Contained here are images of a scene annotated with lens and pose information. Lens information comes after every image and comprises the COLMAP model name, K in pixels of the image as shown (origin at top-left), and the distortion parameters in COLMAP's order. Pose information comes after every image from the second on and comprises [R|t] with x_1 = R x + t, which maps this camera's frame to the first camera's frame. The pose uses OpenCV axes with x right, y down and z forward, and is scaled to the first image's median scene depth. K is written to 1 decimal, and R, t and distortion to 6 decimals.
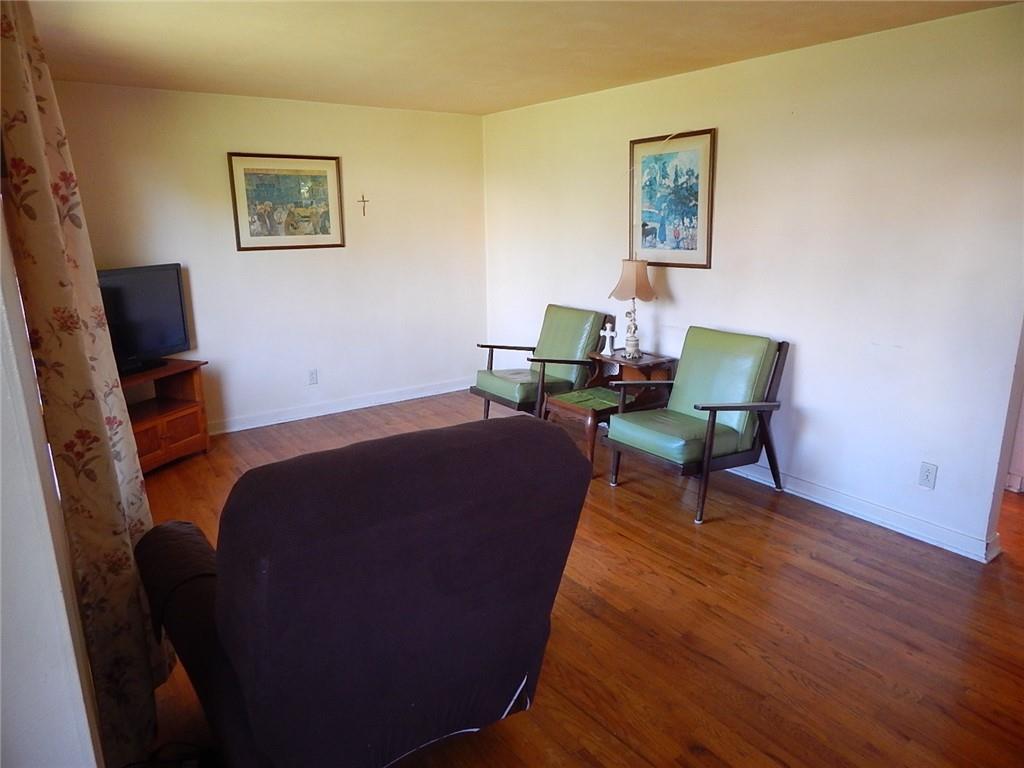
lens RADIAL K [[682.5, 0, 510.2], [0, 682.5, 382.4], [0, 0, 1]] dist [0.004530, 0.000507]
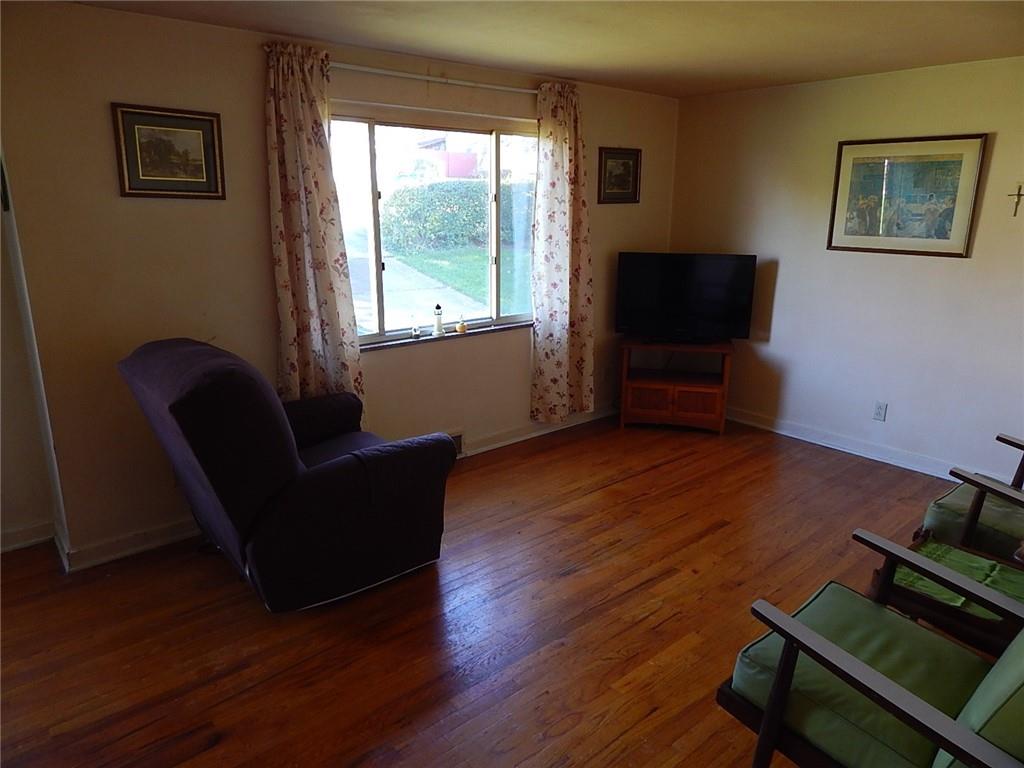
lens RADIAL K [[682.5, 0, 510.4], [0, 682.5, 382.0], [0, 0, 1]] dist [0.004530, 0.000507]
pose [[0.080989, 0.268241, -0.959942, 0.483433], [-0.250339, 0.937707, 0.240907, -0.136947], [0.964765, 0.220800, 0.143095, 0.486604]]
